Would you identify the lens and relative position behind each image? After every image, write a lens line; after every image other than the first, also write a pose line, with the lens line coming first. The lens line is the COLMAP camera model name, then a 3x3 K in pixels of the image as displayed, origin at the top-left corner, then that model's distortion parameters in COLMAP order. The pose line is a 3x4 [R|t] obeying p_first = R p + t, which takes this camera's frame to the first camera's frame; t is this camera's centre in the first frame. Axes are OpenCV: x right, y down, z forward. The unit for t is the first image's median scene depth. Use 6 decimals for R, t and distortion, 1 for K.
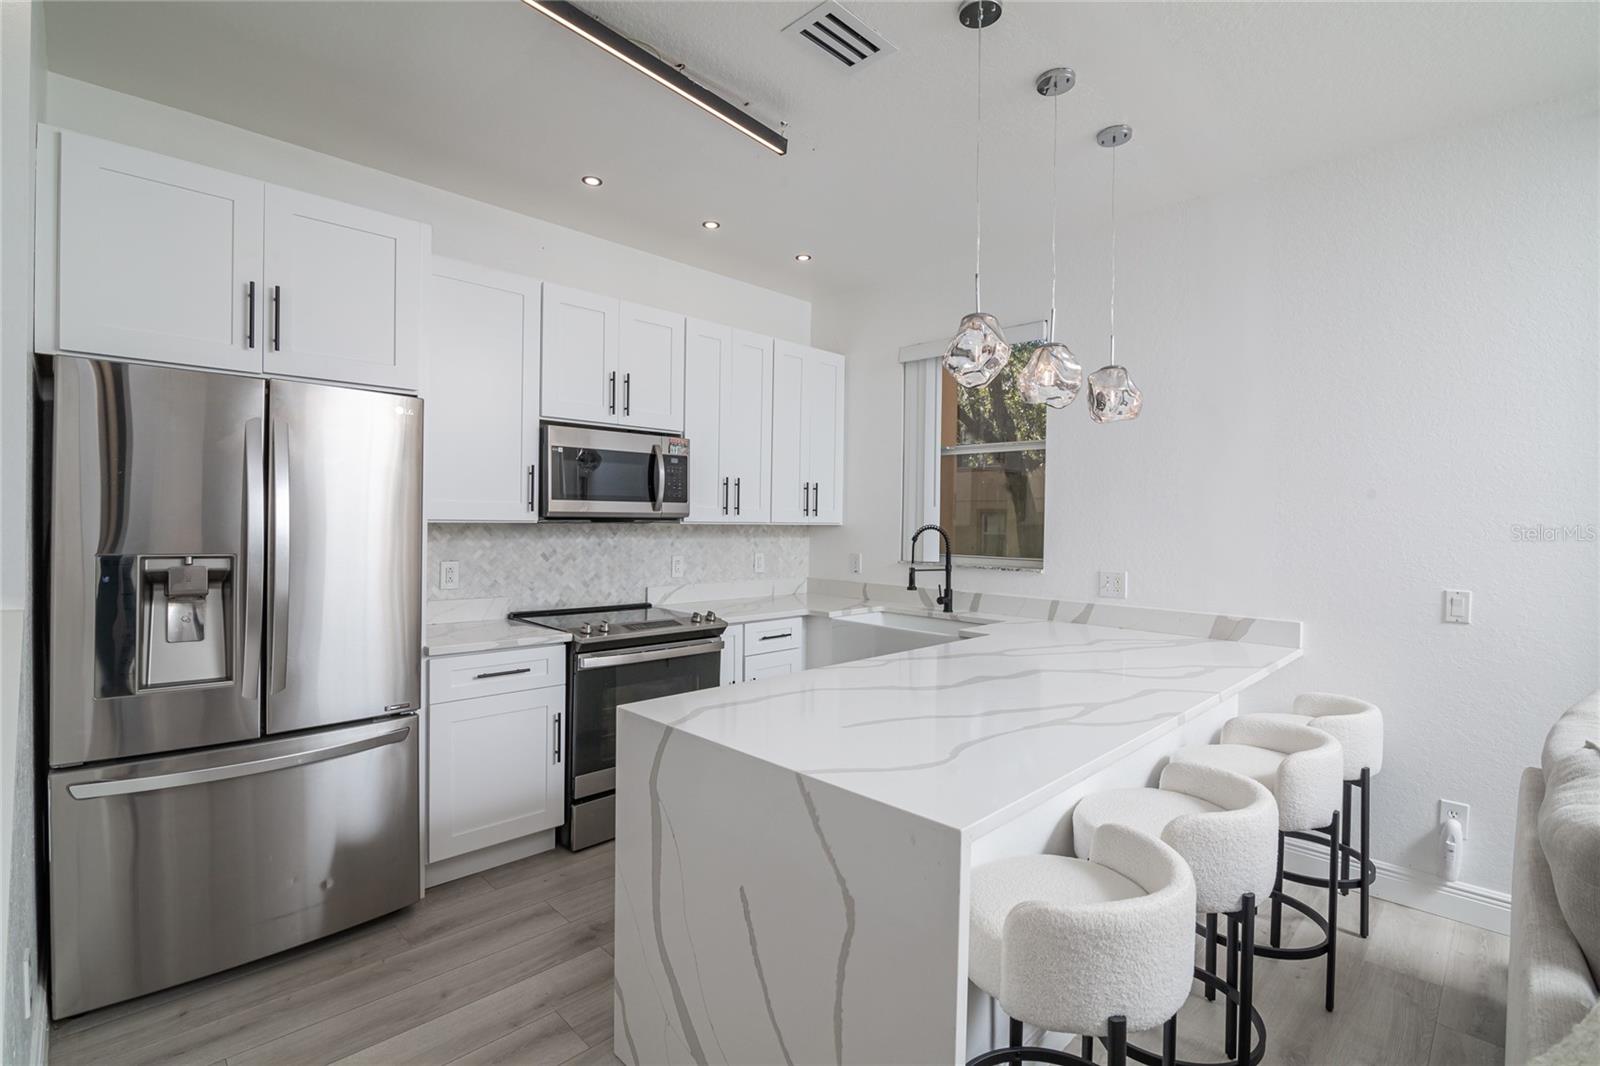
lens RADIAL K [[732.4, 0, 800.0], [0, 732.4, 533.0], [0, 0, 1]] dist [-0.023249, 0.001167]
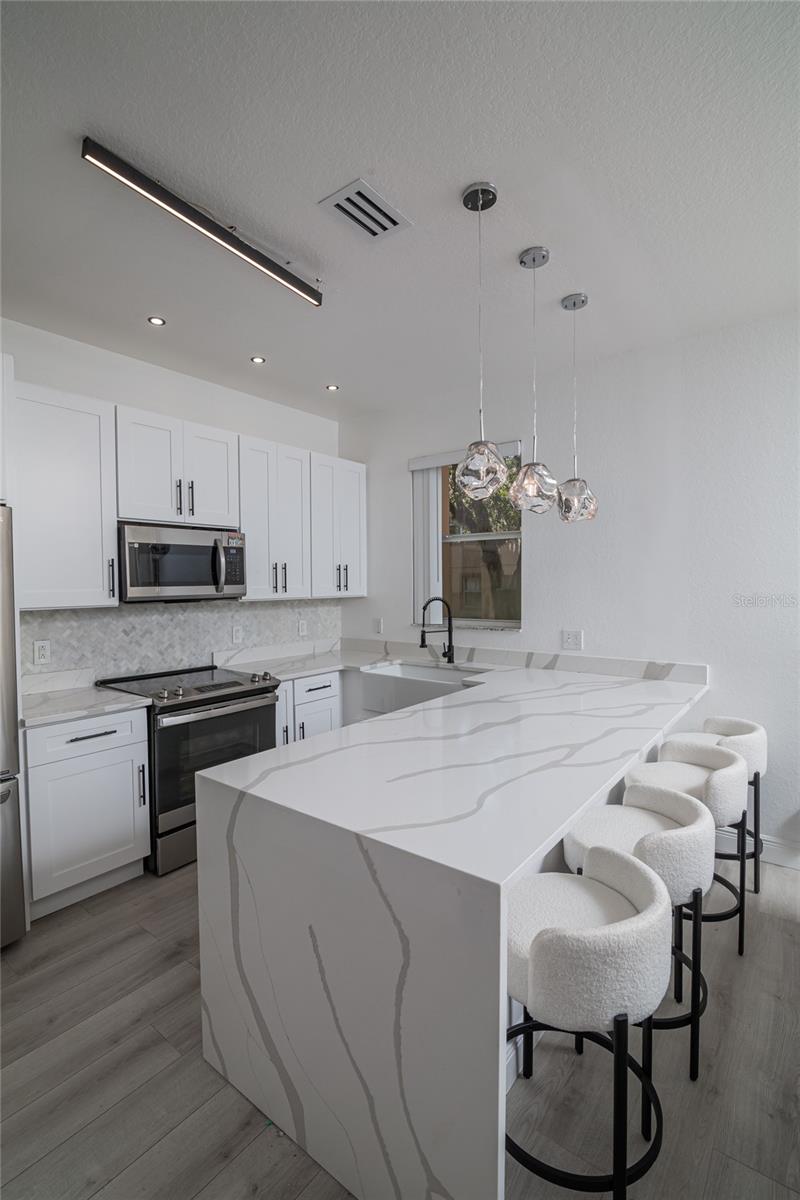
lens RADIAL K [[549.3, 0, 398.6], [0, 549.3, 603.3], [0, 0, 1]] dist [-0.023249, 0.001167]
pose [[0.991224, -0.026149, 0.129583, -0.019513], [0.023261, 0.999447, 0.023752, -0.032084], [-0.130132, -0.020529, 0.991284, 0.051888]]
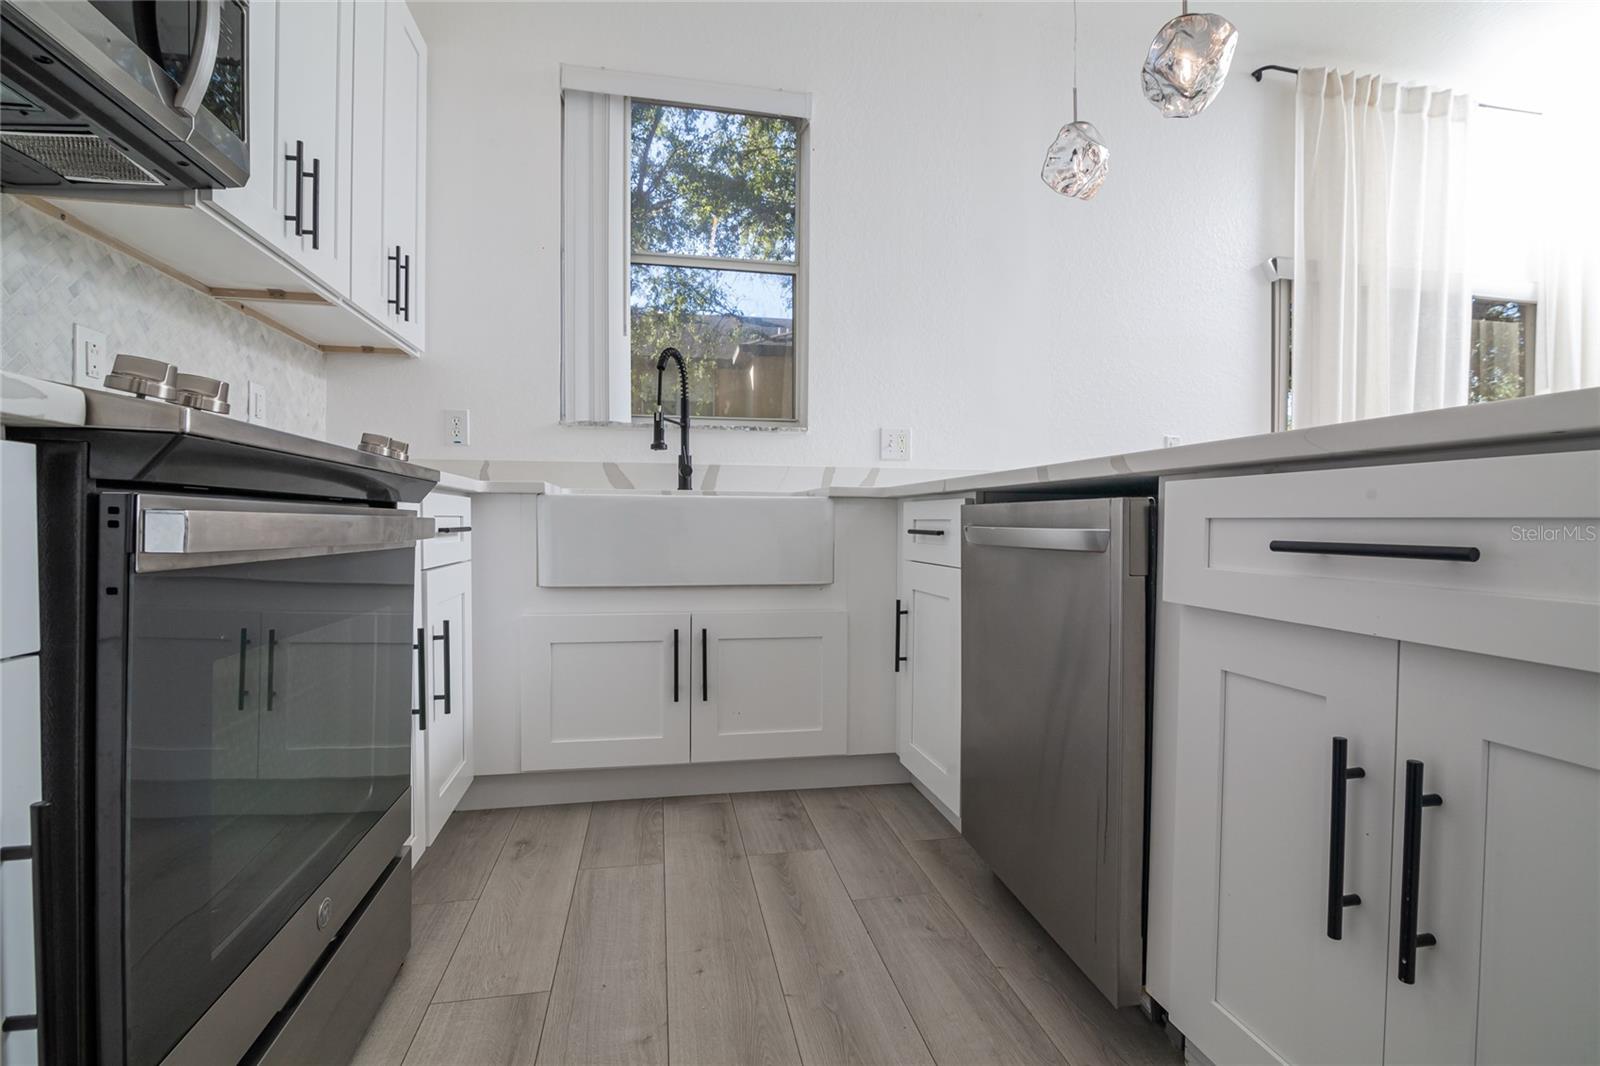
lens RADIAL K [[732.4, 0, 800.0], [0, 732.4, 533.0], [0, 0, 1]] dist [-0.023249, 0.001167]
pose [[0.559607, -0.026386, 0.828338, -0.362434], [0.017673, 0.999646, 0.019904, 0.175904], [-0.828569, 0.003501, 0.559875, 0.732219]]
